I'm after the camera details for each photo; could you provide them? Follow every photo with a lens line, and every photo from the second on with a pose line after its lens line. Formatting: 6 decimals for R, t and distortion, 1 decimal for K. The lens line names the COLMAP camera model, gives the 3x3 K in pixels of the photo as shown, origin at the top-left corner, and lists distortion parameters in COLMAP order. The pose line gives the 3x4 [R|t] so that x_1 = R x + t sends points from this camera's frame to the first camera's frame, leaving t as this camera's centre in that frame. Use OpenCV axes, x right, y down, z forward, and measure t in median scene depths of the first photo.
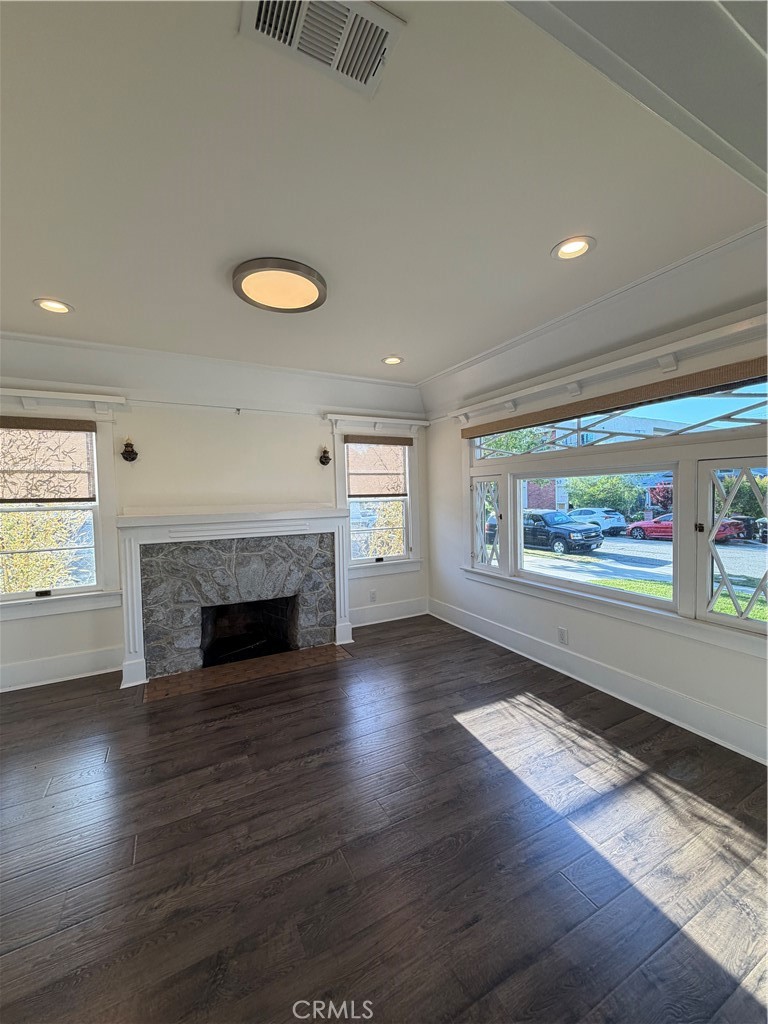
lens RADIAL K [[406.7, 0, 383.8], [0, 406.7, 507.9], [0, 0, 1]] dist [-0.000682, 0.000922]
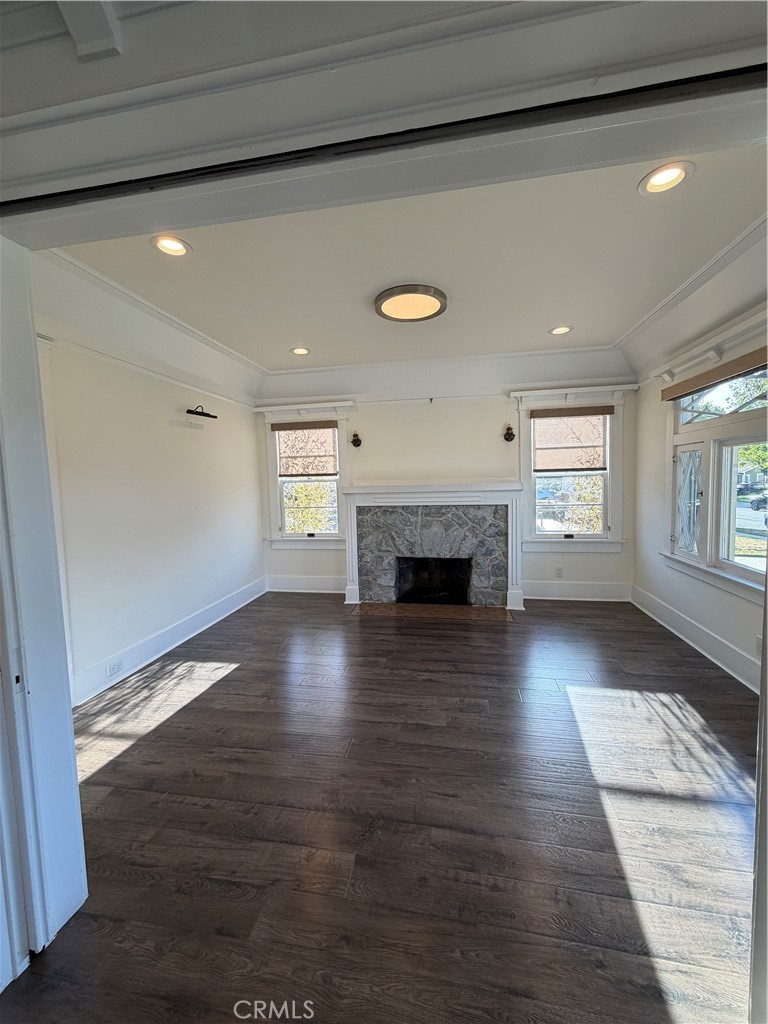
lens RADIAL K [[406.7, 0, 384.2], [0, 406.7, 509.5], [0, 0, 1]] dist [-0.000682, 0.000922]
pose [[0.784989, 0.046611, -0.617754, 0.314699], [-0.013075, 0.998190, 0.058701, 0.015958], [0.619372, -0.038002, 0.784178, -0.041395]]
